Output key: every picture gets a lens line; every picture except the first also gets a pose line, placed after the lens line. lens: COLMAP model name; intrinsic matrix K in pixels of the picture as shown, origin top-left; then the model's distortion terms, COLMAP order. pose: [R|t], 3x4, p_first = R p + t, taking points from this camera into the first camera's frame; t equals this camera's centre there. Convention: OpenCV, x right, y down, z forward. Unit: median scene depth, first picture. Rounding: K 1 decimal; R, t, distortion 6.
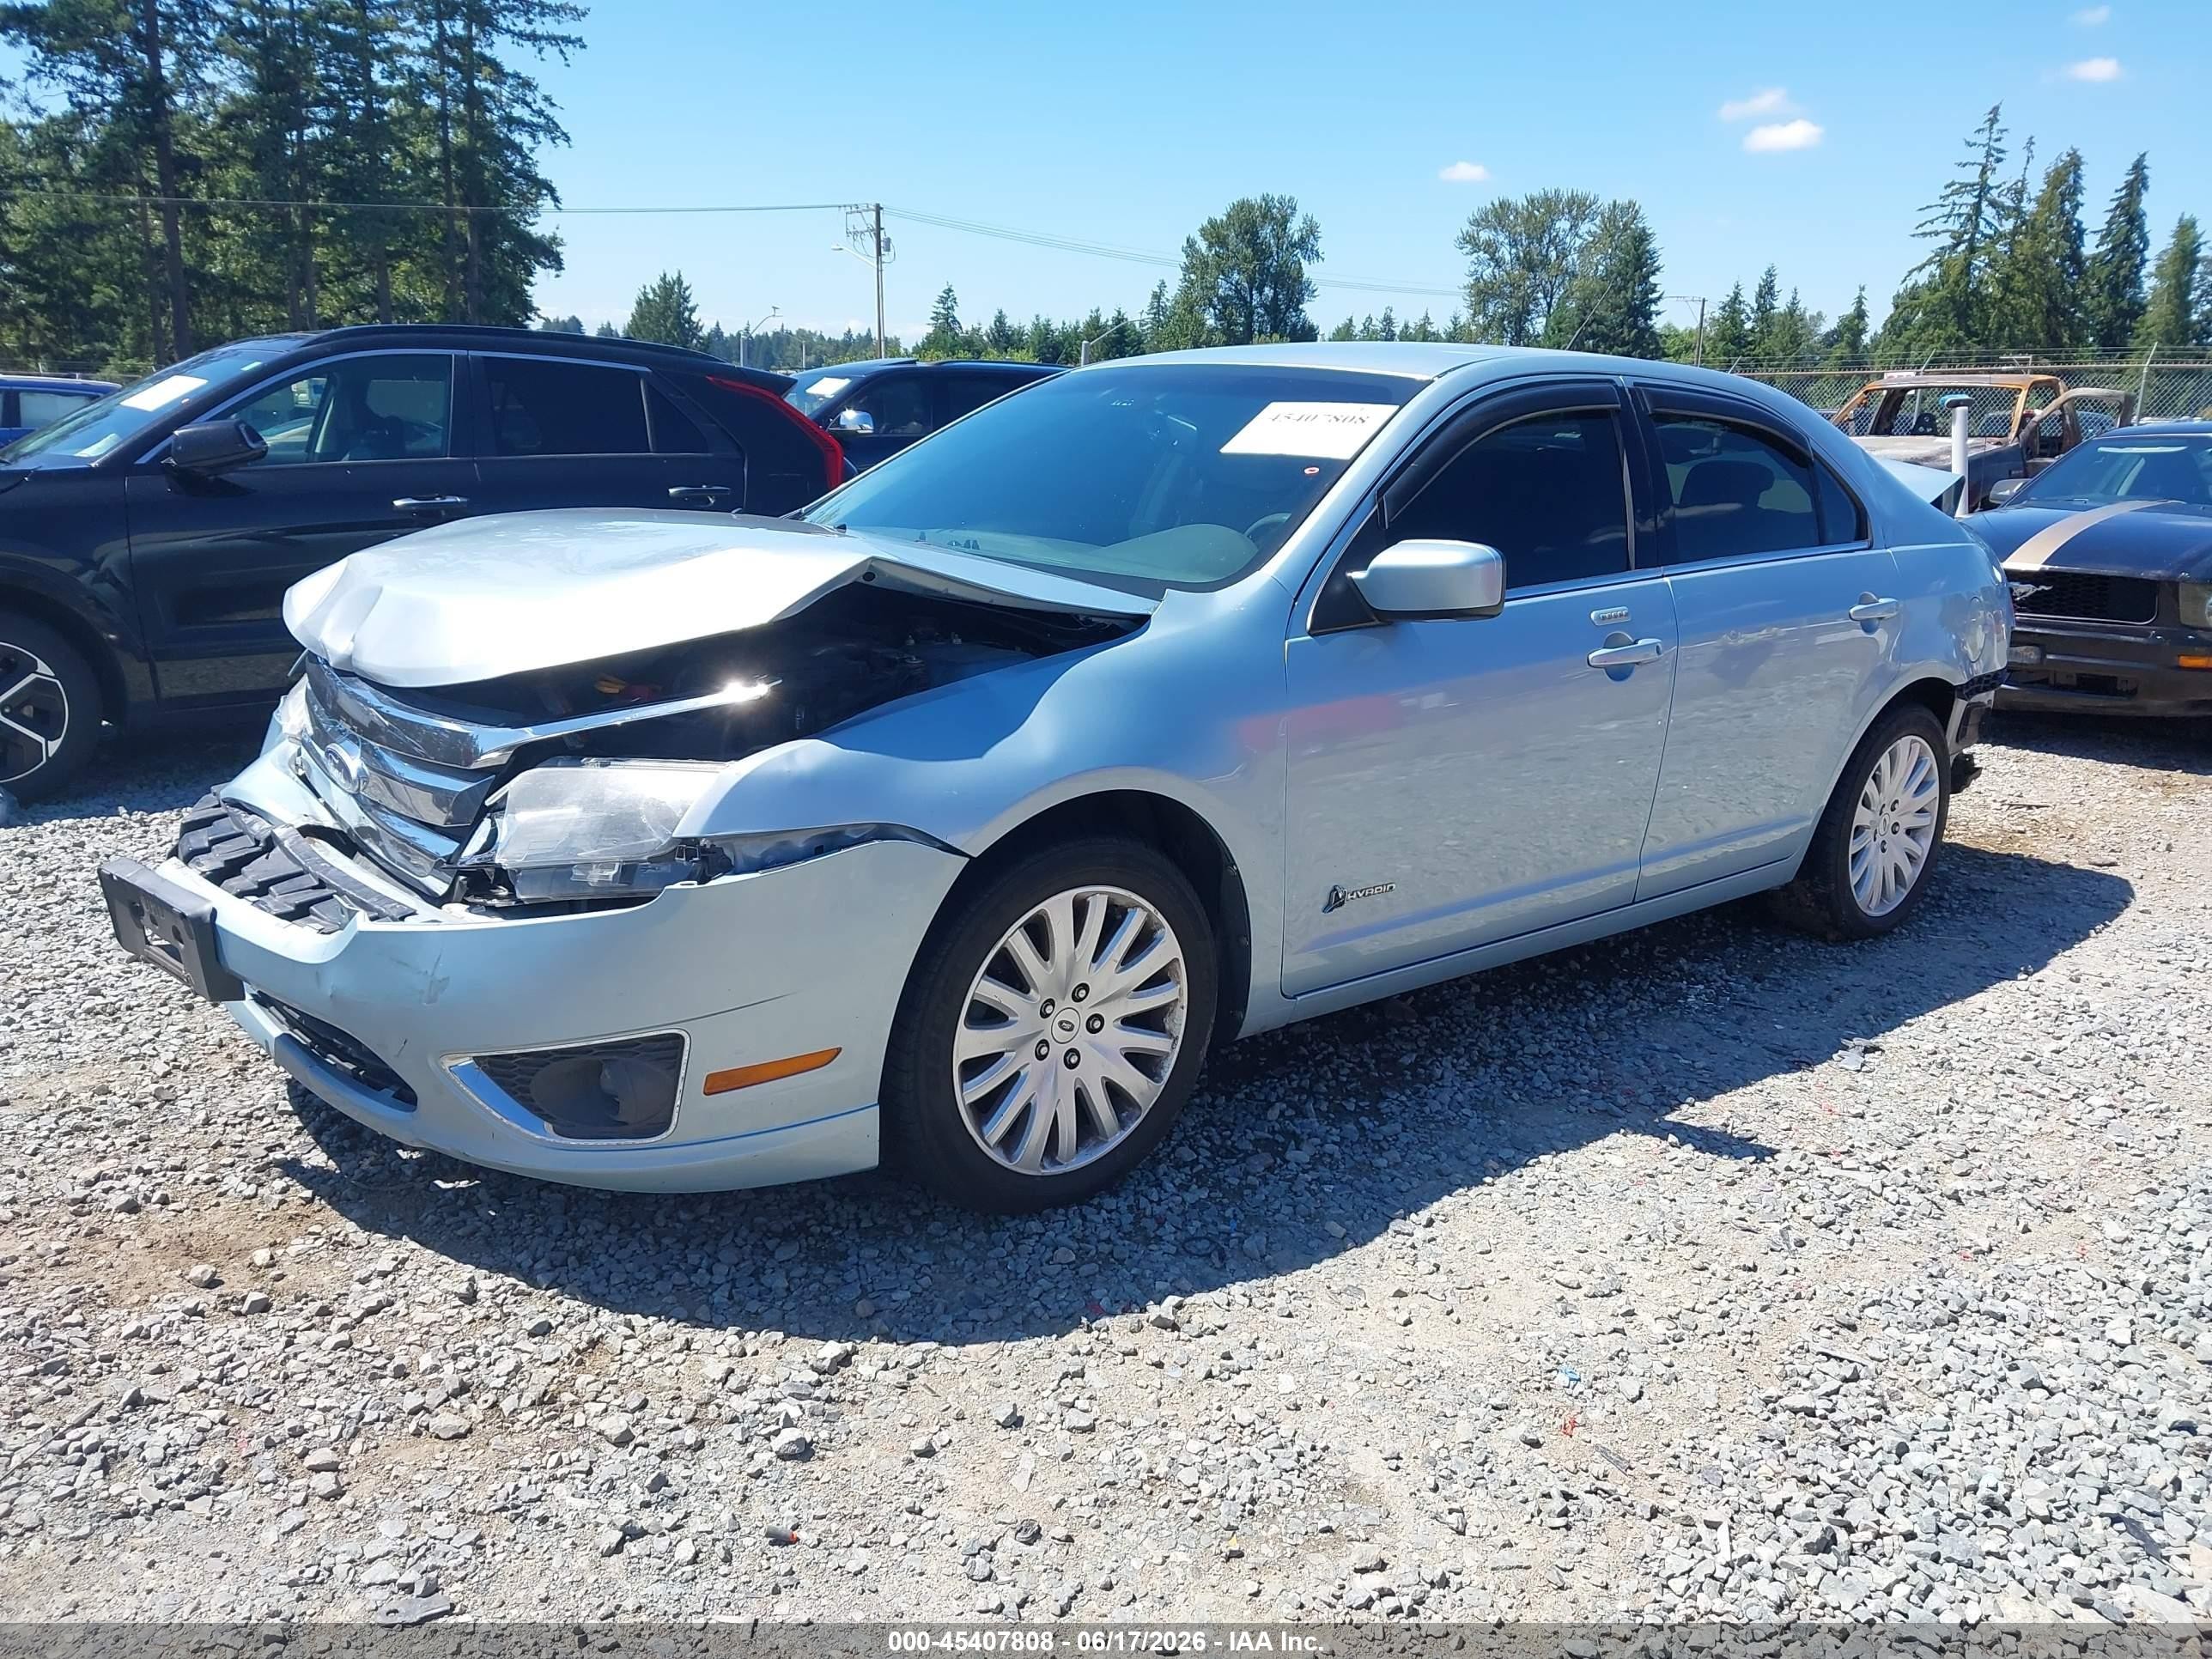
lens RADIAL K [[1755.6, 0, 1109.7], [0, 1755.6, 835.2], [0, 0, 1]] dist [0.008291, -0.006817]
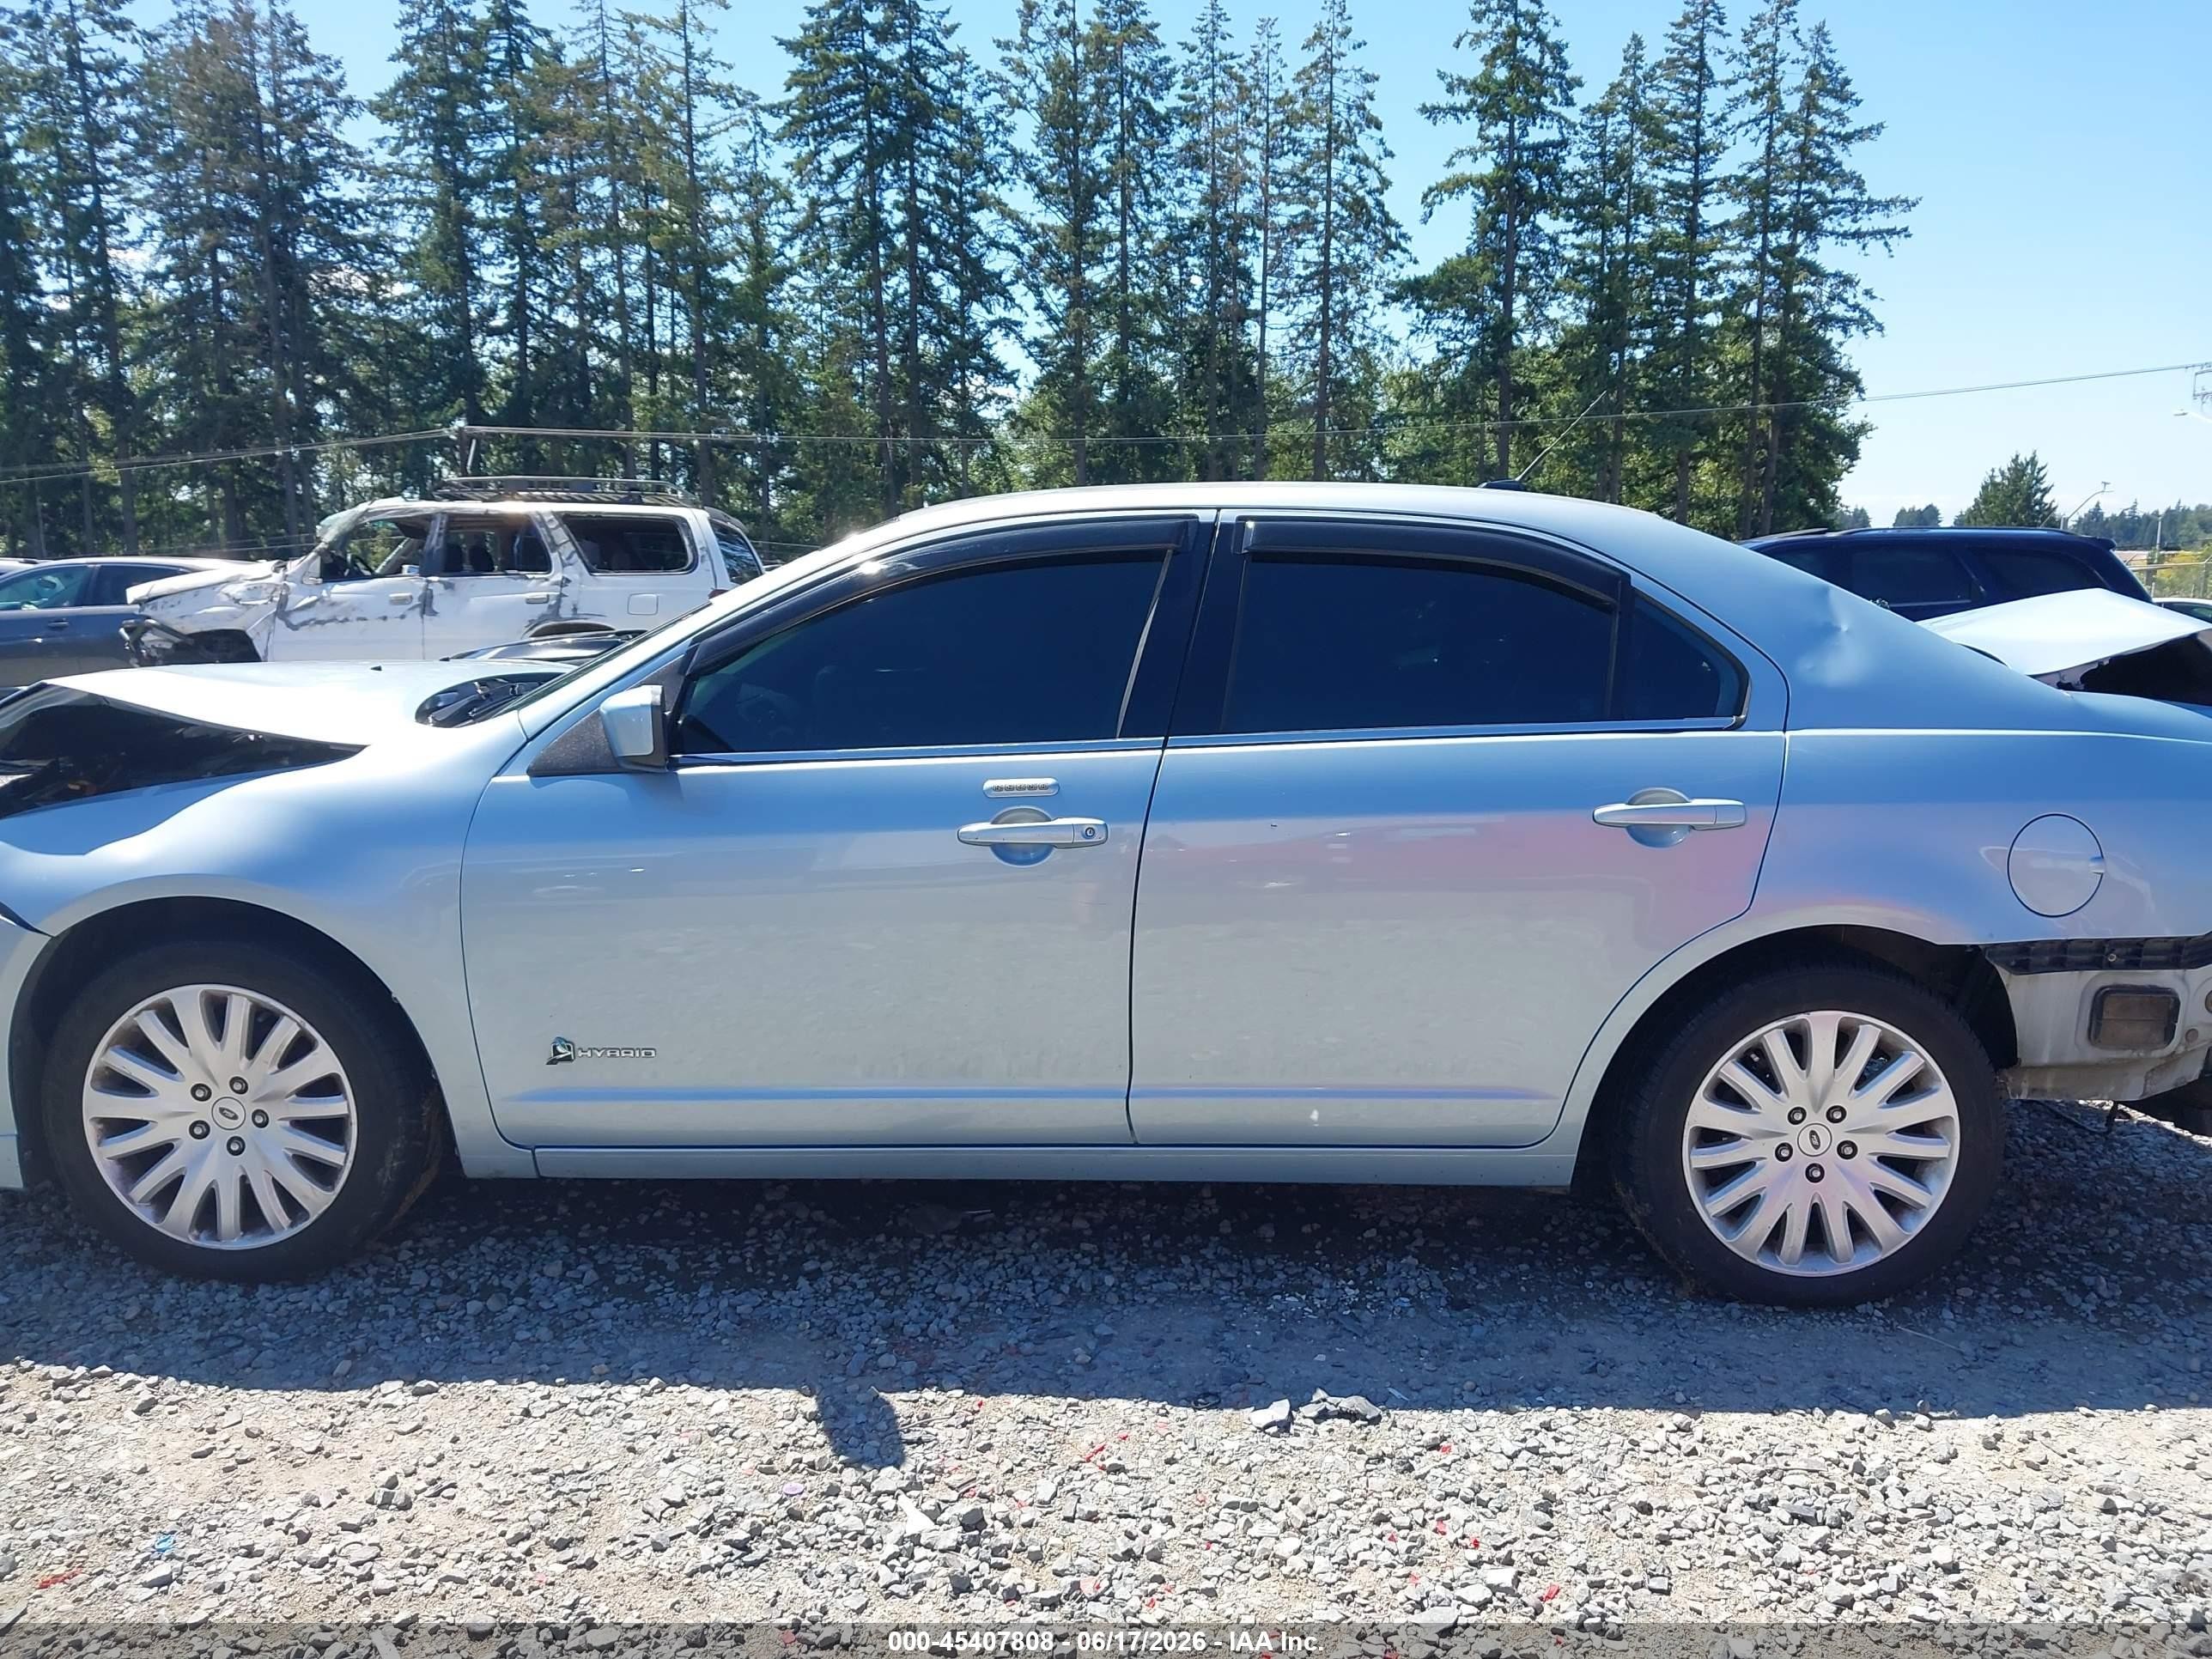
lens RADIAL K [[1755.6, 0, 1112.8], [0, 1755.6, 832.1], [0, 0, 1]] dist [0.008291, -0.006817]
pose [[0.757166, 0.067591, -0.649717, 1.073966], [-0.136576, 0.989030, -0.056272, -0.077294], [0.638786, 0.131343, 0.758091, 0.488570]]
